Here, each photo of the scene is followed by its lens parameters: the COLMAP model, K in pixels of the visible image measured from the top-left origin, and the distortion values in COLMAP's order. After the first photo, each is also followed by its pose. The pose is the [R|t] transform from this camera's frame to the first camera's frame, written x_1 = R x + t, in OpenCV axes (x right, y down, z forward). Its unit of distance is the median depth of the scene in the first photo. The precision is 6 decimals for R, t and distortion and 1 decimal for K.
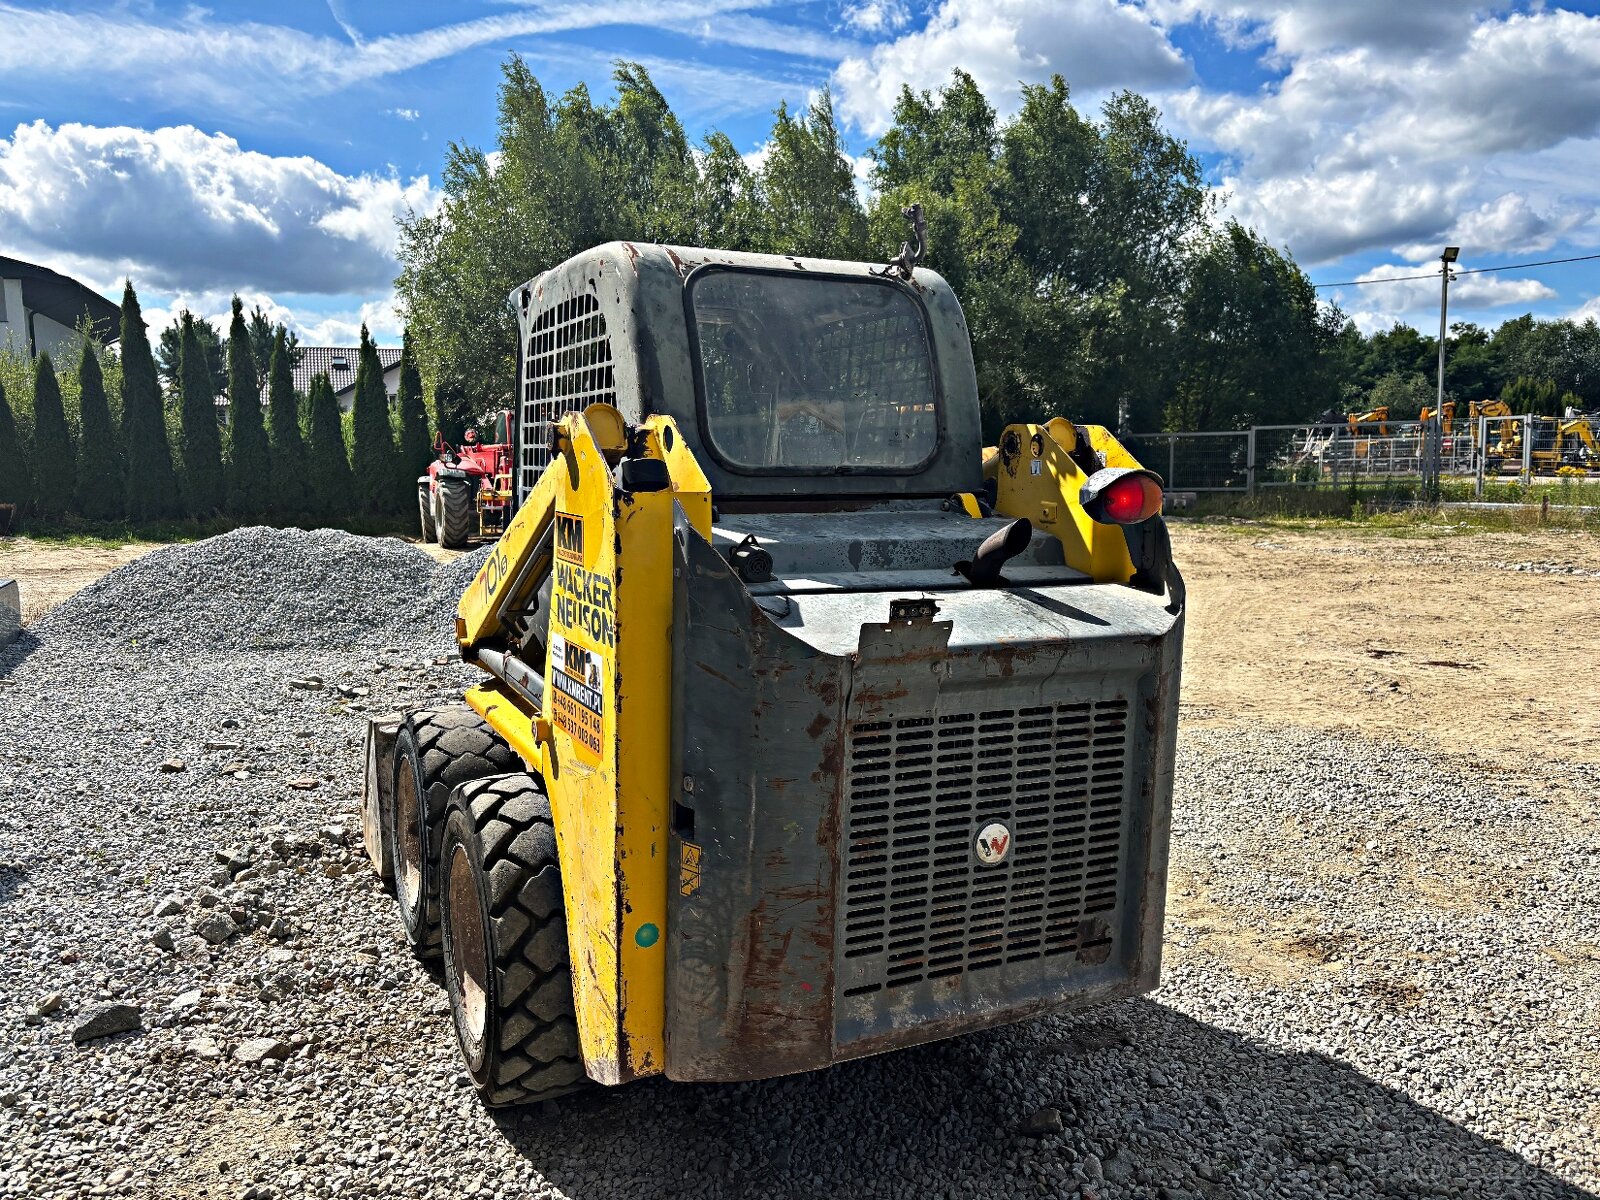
lens RADIAL K [[1228.8, 0, 798.0], [0, 1228.8, 607.4], [0, 0, 1]] dist [0.044518, -0.051908]
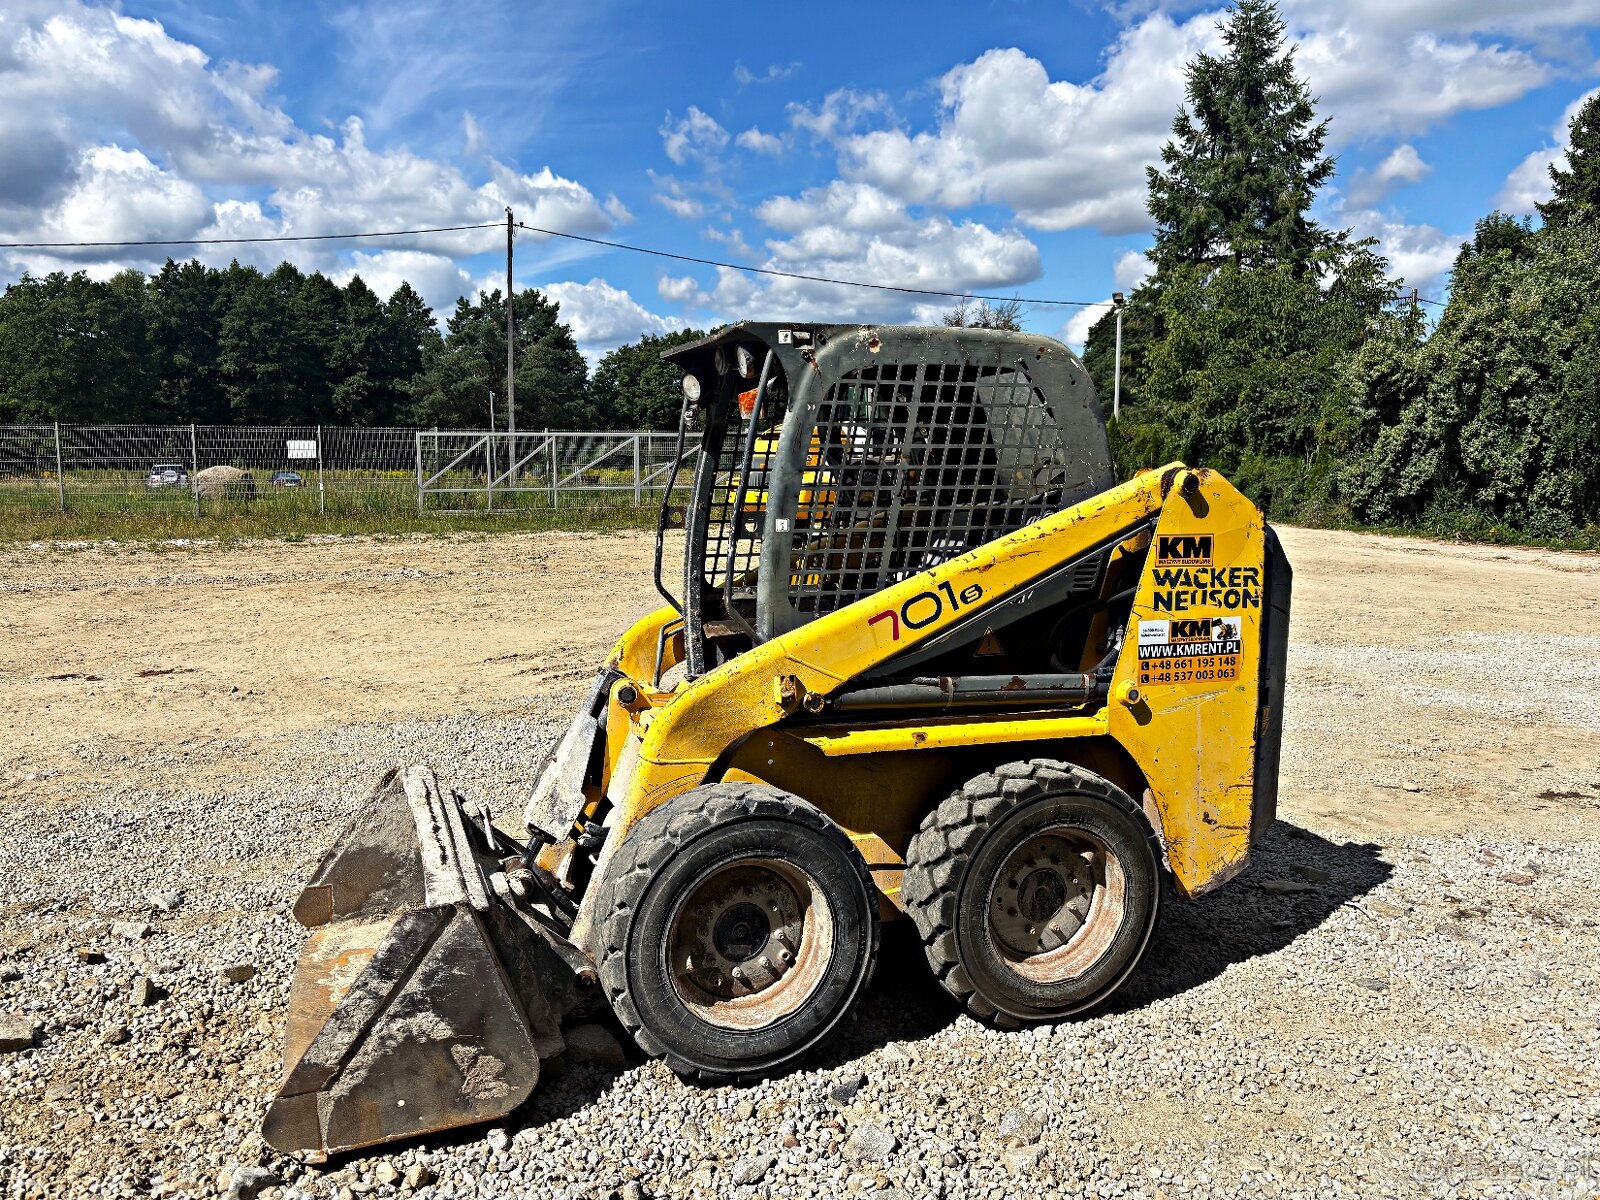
lens RADIAL K [[1228.8, 0, 779.0], [0, 1228.8, 590.3], [0, 0, 1]] dist [0.044518, -0.051908]
pose [[0.108681, -0.101158, 0.988916, -1.428379], [0.119933, 0.988877, 0.087973, -0.164829], [-0.986815, 0.109043, 0.119604, 1.083360]]
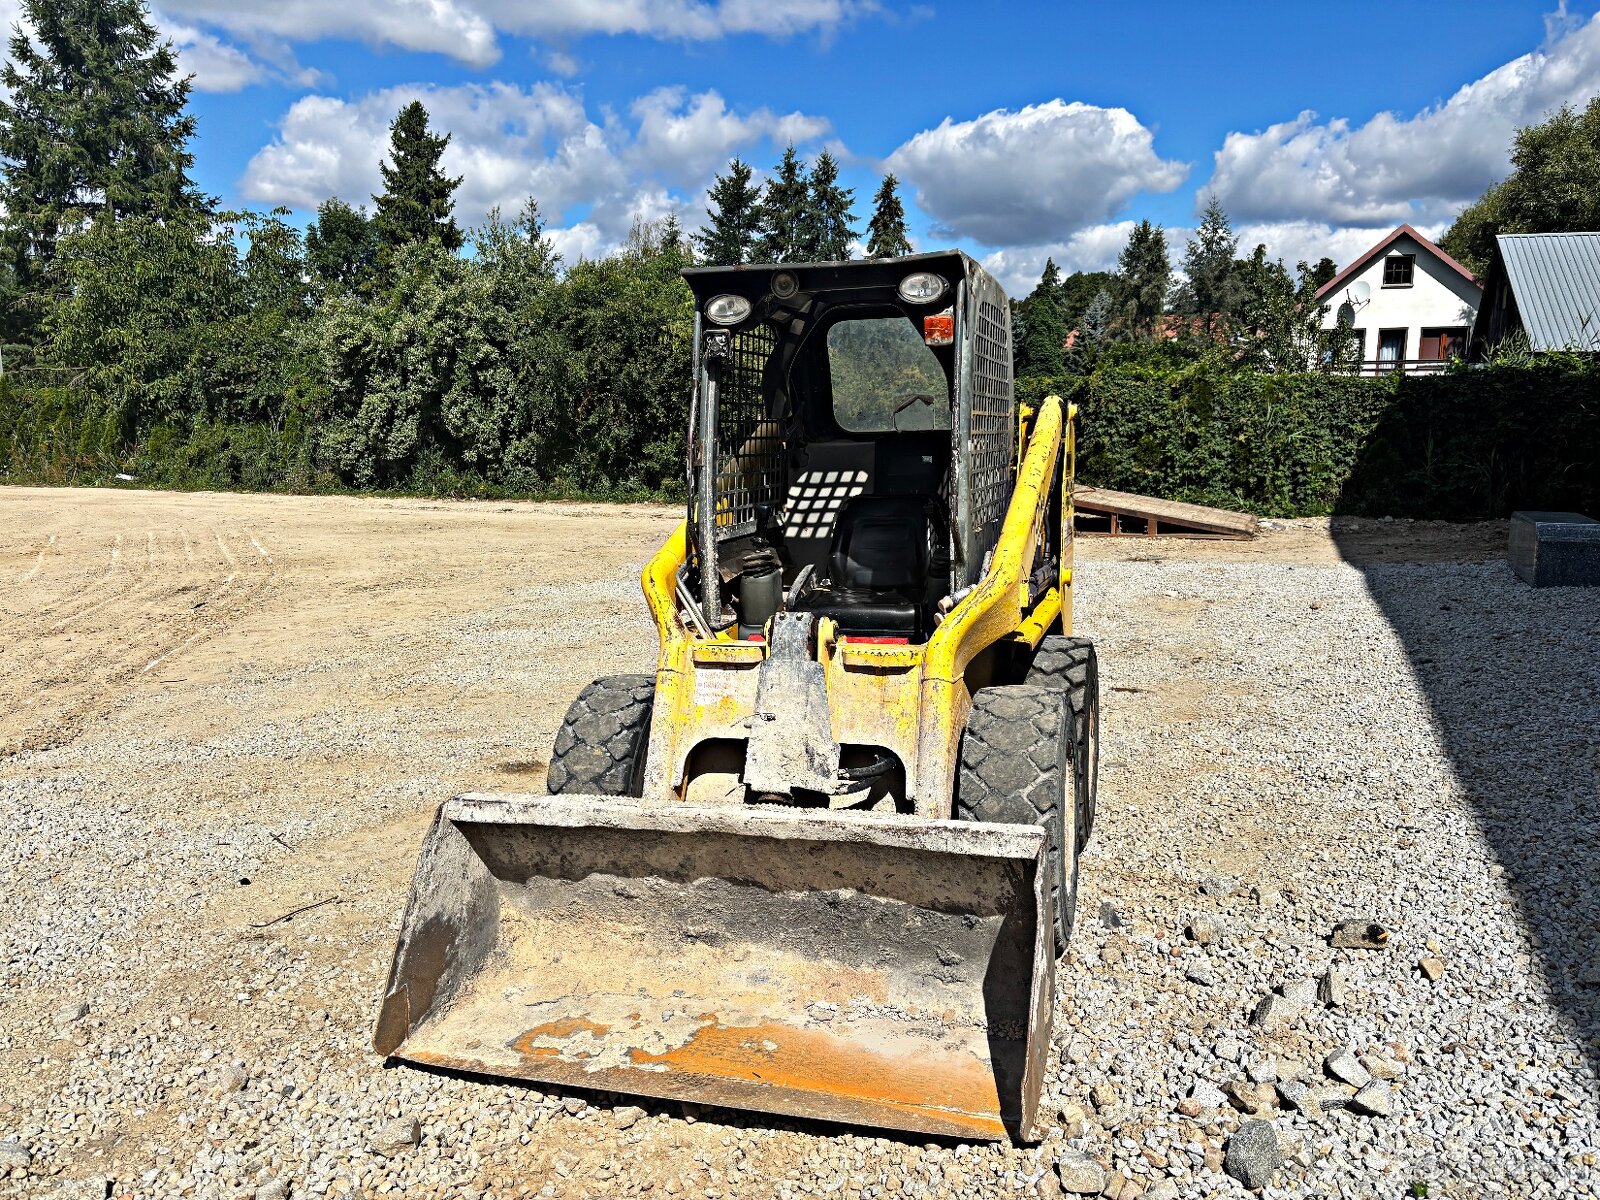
lens RADIAL K [[1228.8, 0, 813.1], [0, 1228.8, 603.7], [0, 0, 1]] dist [0.044518, -0.051908]
pose [[-0.739138, -0.084193, 0.668272, -1.000198], [0.094023, 0.969546, 0.226143, -0.265631], [-0.666960, 0.229984, -0.708712, 2.235998]]
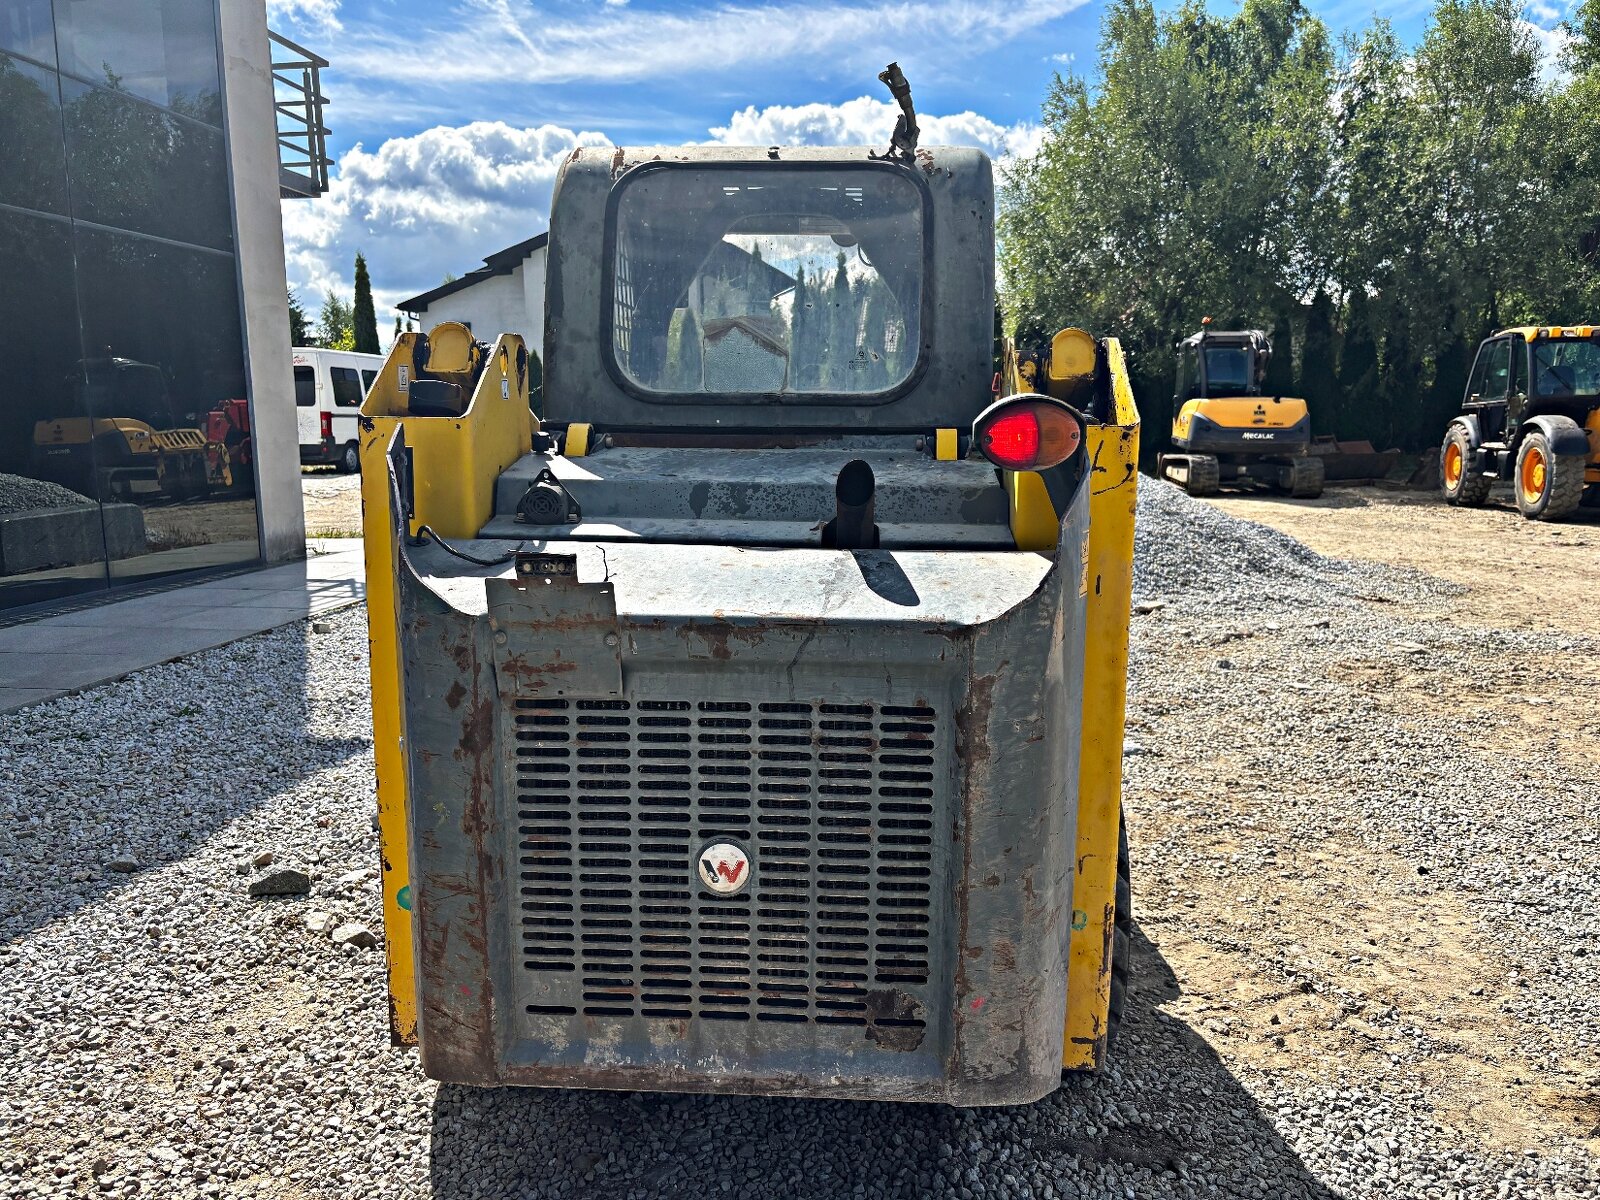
lens RADIAL K [[1228.8, 0, 792.2], [0, 1228.8, 594.1], [0, 0, 1]] dist [0.044518, -0.051908]
pose [[0.872929, 0.075151, -0.482025, 0.430988], [-0.058249, 0.997051, 0.049960, -0.019805], [0.484358, -0.015534, 0.874732, 0.252453]]
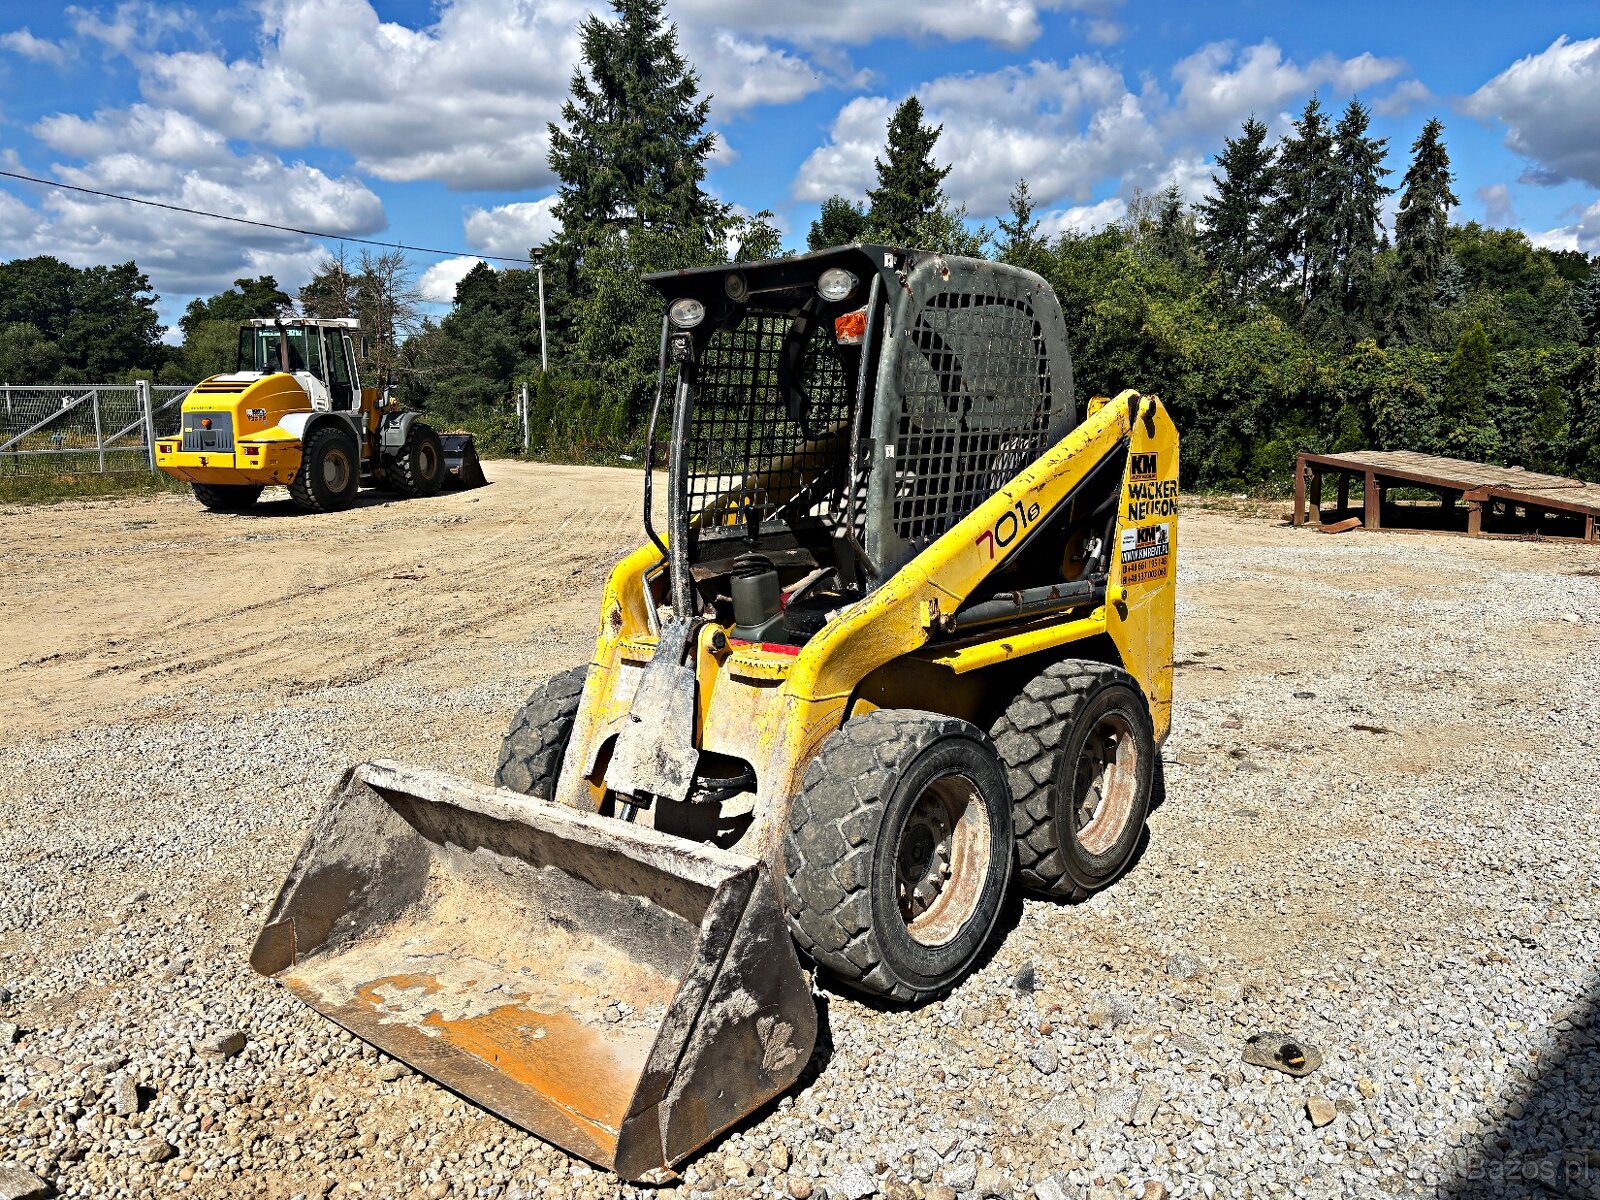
lens RADIAL K [[1228.8, 0, 789.0], [0, 1228.8, 601.2], [0, 0, 1]] dist [0.044518, -0.051908]
pose [[-0.393175, -0.128534, 0.910435, -1.313034], [0.125836, 0.973342, 0.191758, -0.220721], [-0.910812, 0.189960, -0.366519, 1.752785]]
